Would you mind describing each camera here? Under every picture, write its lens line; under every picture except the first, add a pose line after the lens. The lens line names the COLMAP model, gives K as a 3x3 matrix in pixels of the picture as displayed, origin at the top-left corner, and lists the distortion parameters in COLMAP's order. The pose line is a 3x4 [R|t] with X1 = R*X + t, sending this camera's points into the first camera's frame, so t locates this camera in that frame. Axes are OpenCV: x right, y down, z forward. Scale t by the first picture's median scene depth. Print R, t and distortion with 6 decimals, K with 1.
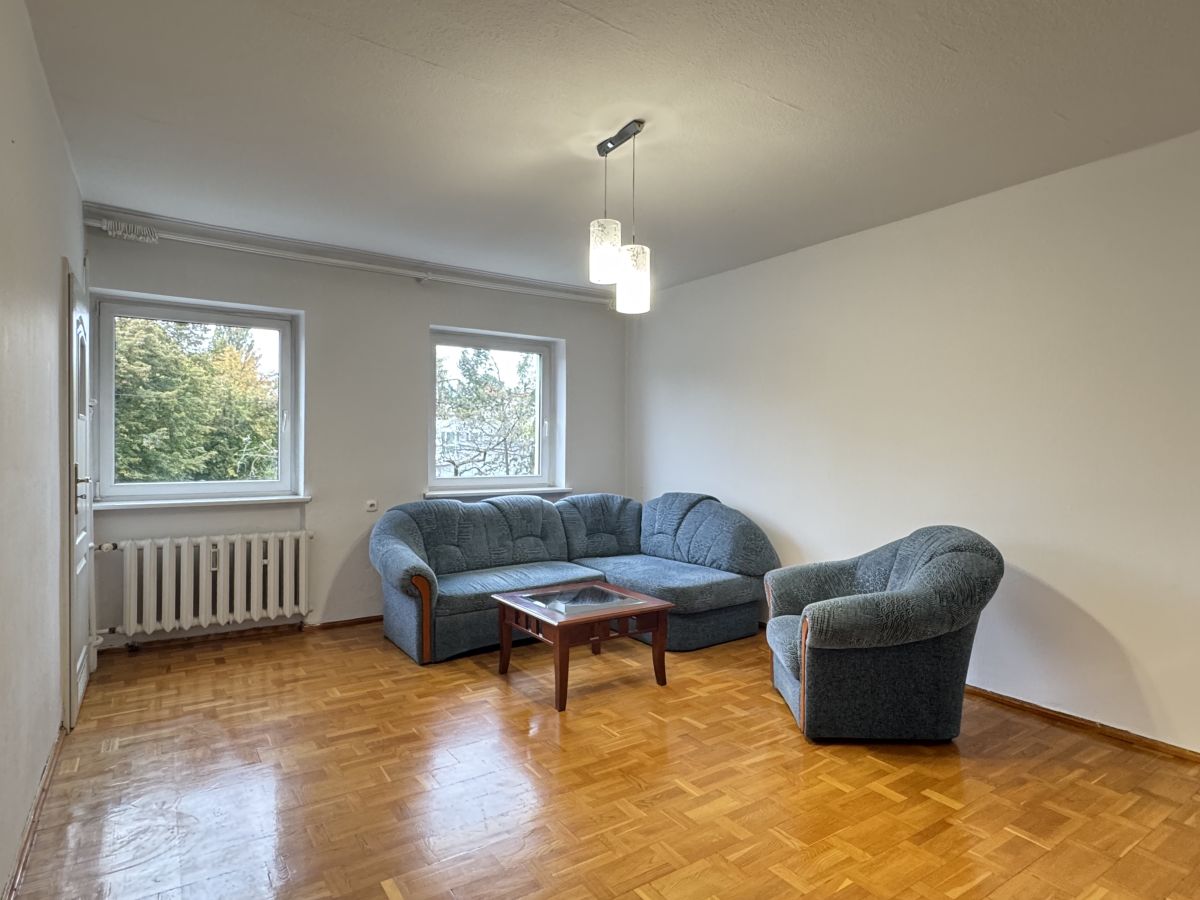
lens RADIAL K [[671.4, 0, 596.5], [0, 671.4, 454.4], [0, 0, 1]] dist [-0.002002, 0.000245]
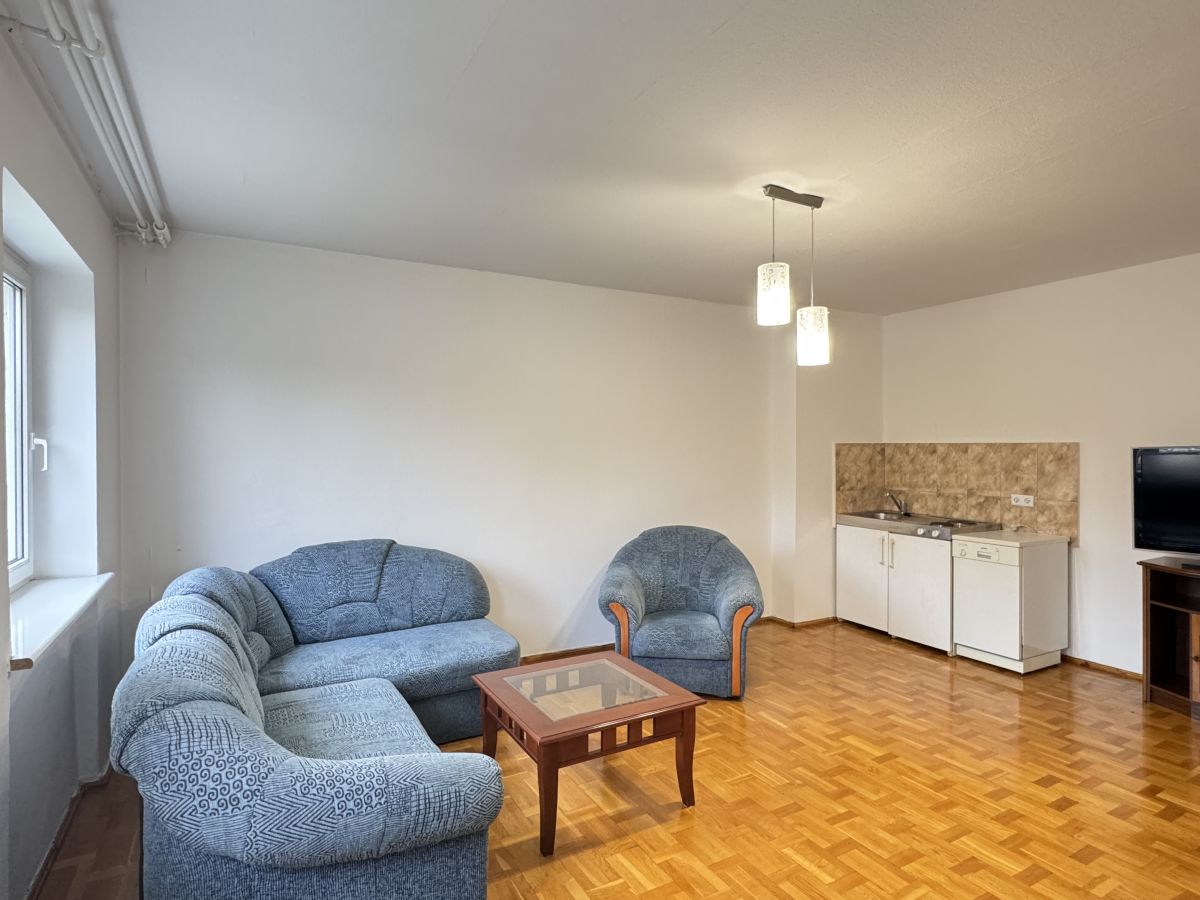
lens RADIAL K [[653.5, 0, 602.4], [0, 653.5, 456.3], [0, 0, 1]] dist [-0.001173, 0.000113]
pose [[0.075323, -0.021087, 0.996936, -0.579030], [0.015320, 0.999683, 0.019987, -0.047521], [-0.997042, 0.013767, 0.075622, 0.695410]]
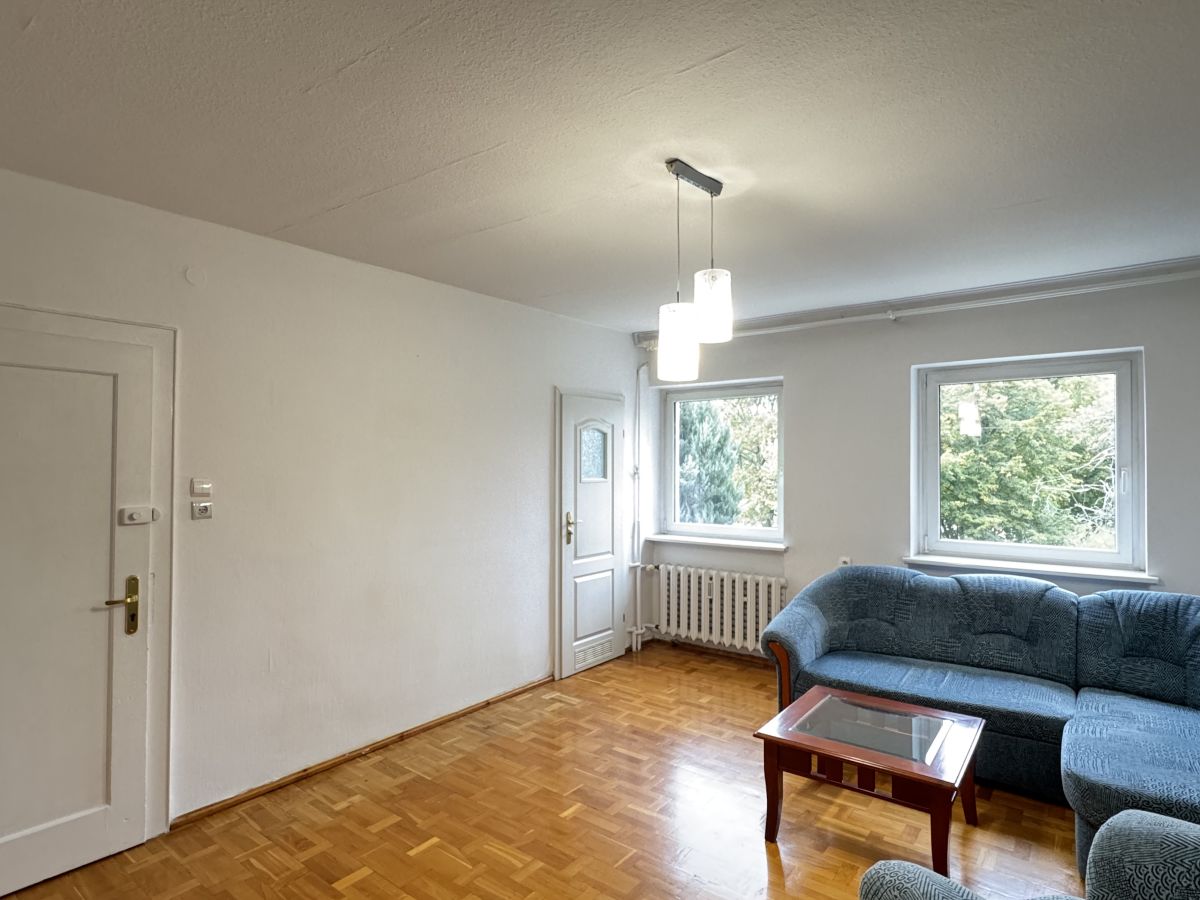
lens RADIAL K [[653.5, 0, 602.4], [0, 653.5, 456.3], [0, 0, 1]] dist [-0.001173, 0.000113]
pose [[0.330778, -0.015968, -0.943573, 0.439907], [-0.011812, 0.999708, -0.021059, -0.053540], [0.943634, 0.018112, 0.330493, 0.348250]]
